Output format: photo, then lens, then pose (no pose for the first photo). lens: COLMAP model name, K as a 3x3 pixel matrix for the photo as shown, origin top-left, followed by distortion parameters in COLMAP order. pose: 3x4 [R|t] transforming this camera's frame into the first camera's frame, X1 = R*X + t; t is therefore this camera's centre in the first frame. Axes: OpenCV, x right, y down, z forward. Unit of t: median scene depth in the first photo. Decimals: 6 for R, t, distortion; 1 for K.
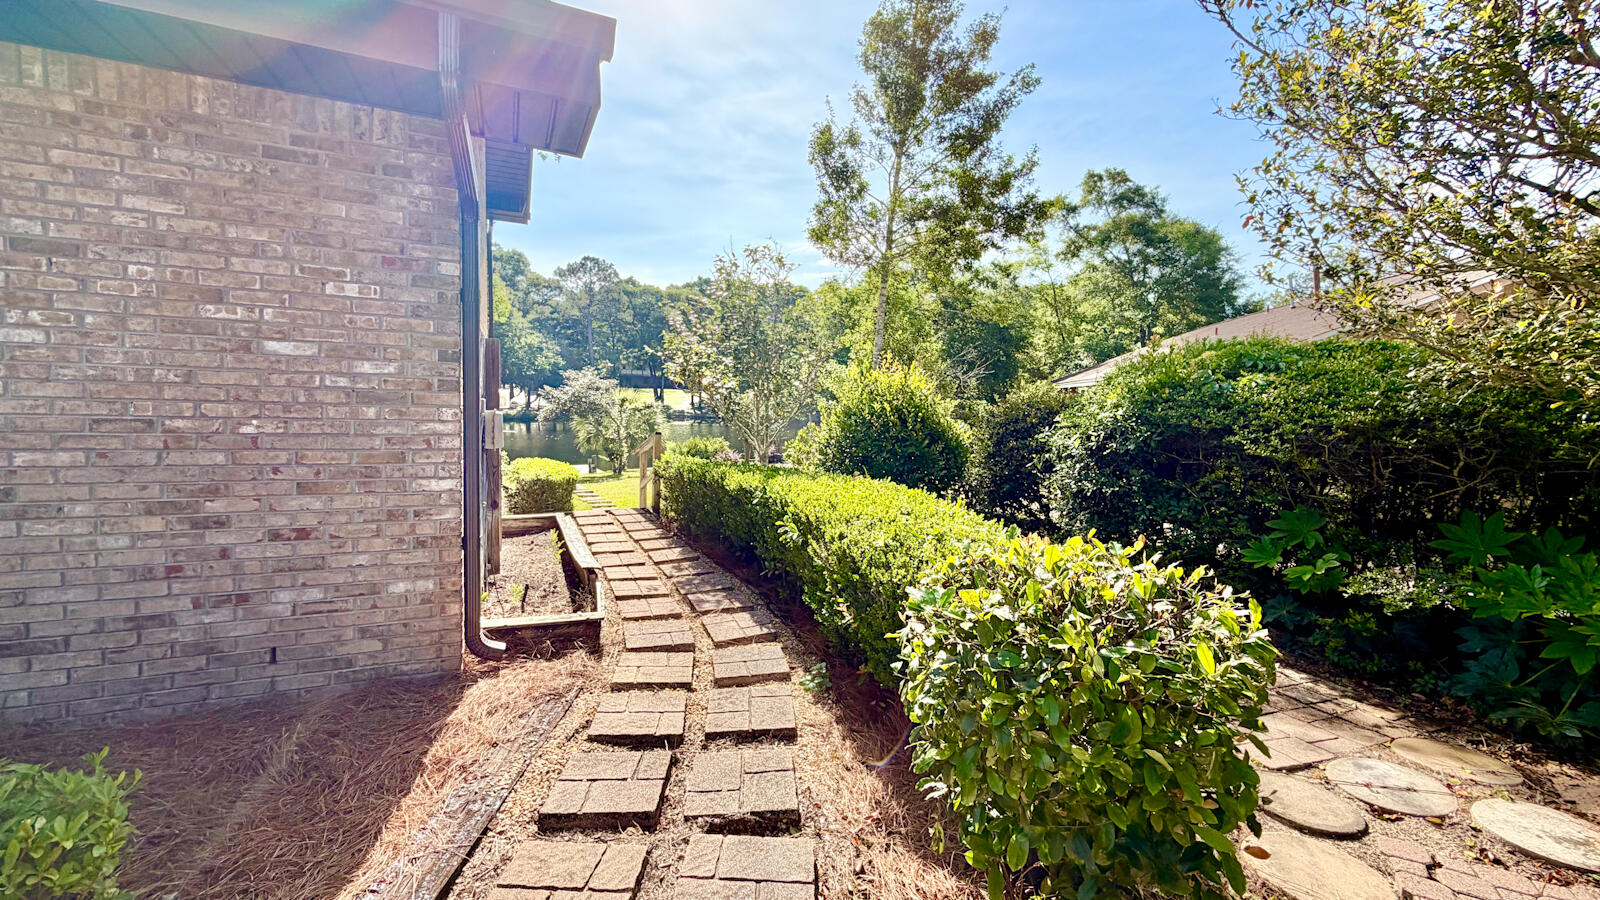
lens RADIAL K [[633.6, 0, 793.4], [0, 633.6, 447.0], [0, 0, 1]] dist [-0.001550, 0.000267]
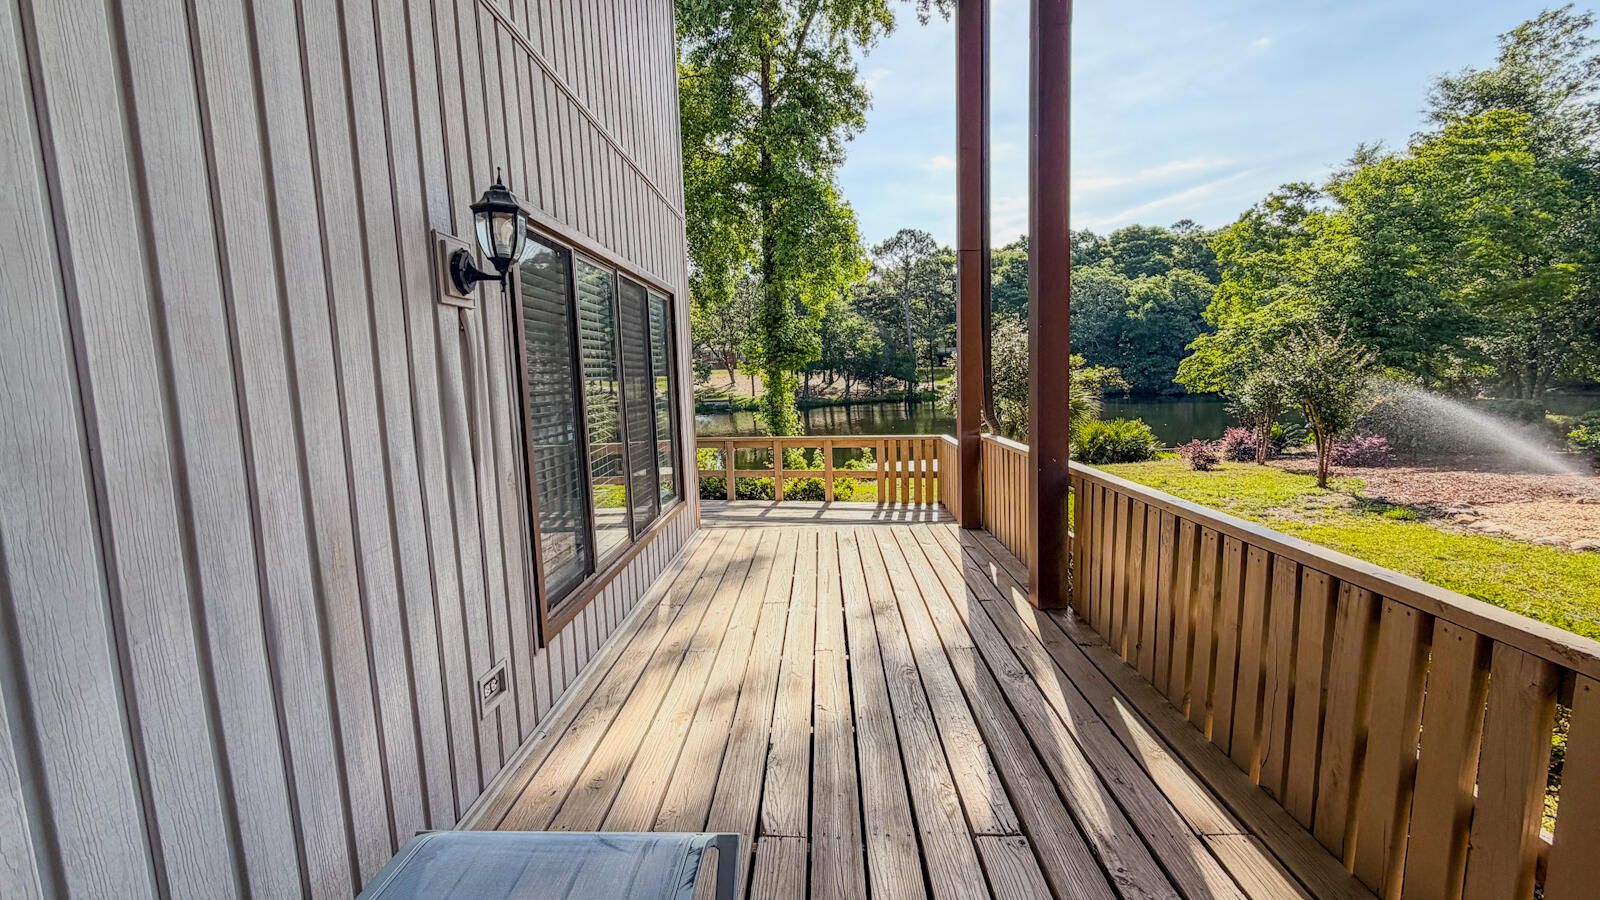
lens RADIAL K [[633.6, 0, 790.9], [0, 633.6, 448.7], [0, 0, 1]] dist [-0.001550, 0.000267]
pose [[0.892962, -0.003905, -0.450116, -0.056444], [0.018919, 0.999404, 0.028862, -0.004533], [0.449735, -0.034288, 0.892504, 0.076854]]
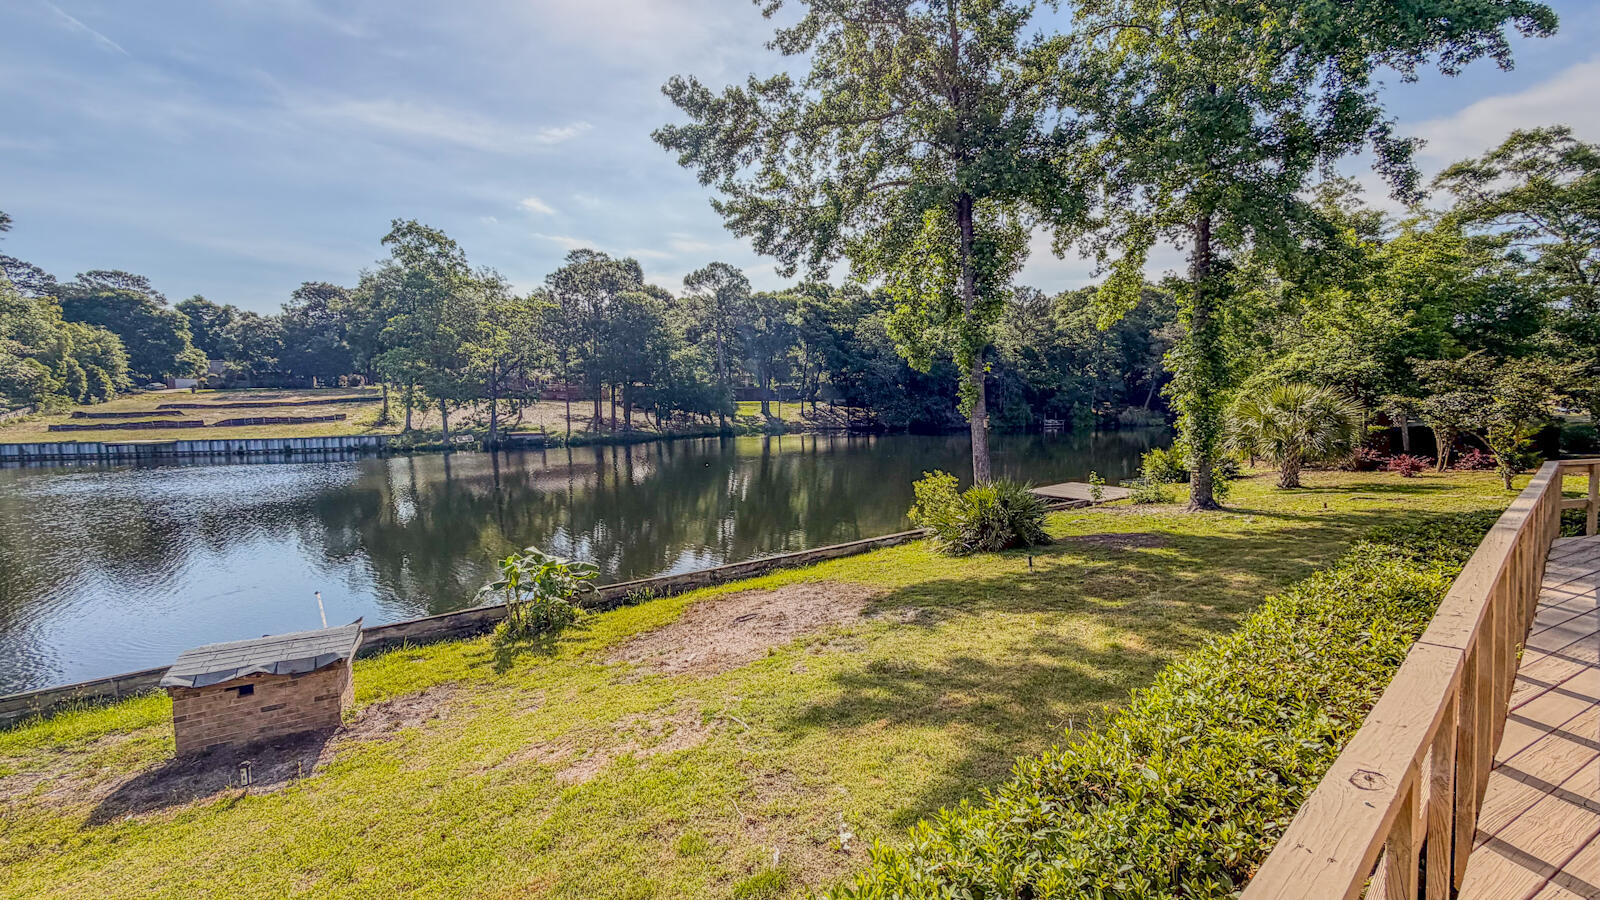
lens RADIAL K [[633.6, 0, 795.4], [0, 633.6, 449.9], [0, 0, 1]] dist [-0.001550, 0.000267]
pose [[0.998623, -0.041370, 0.032257, -0.276703], [0.041737, 0.999071, -0.010761, -0.009531], [-0.031782, 0.012092, 0.999422, 0.069626]]
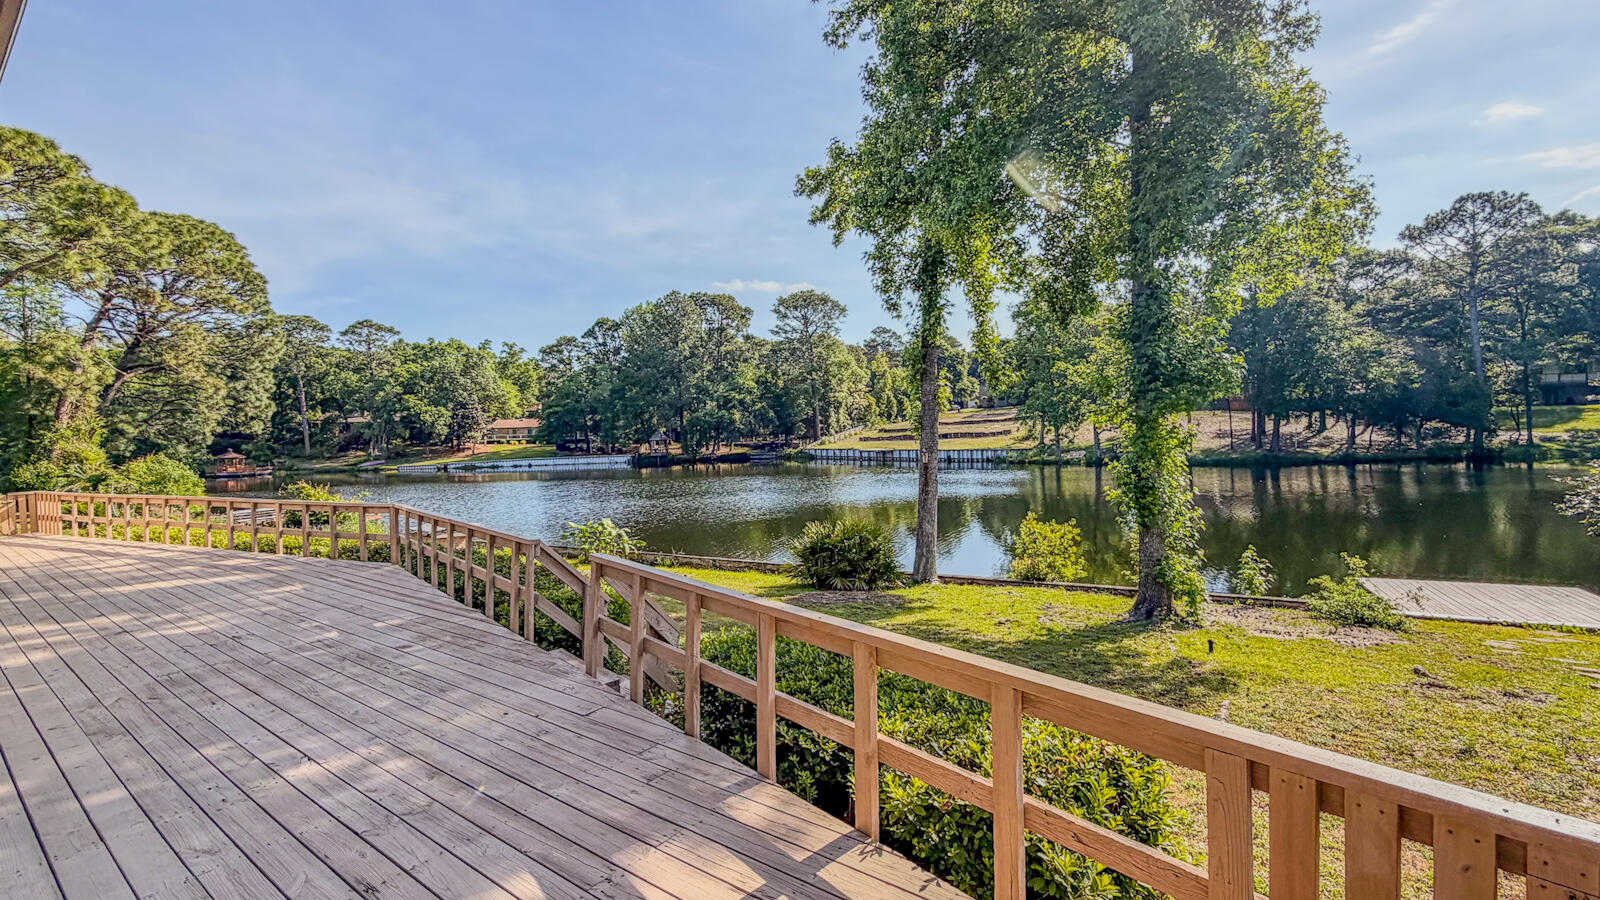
lens RADIAL K [[688.6, 0, 794.4], [0, 688.6, 449.2], [0, 0, 1]] dist [0.000771, -0.000751]
pose [[0.486560, -0.017068, -0.873480, -0.072663], [-0.032978, 0.998738, -0.037886, -0.010420], [0.873024, 0.047239, 0.485383, 0.136717]]
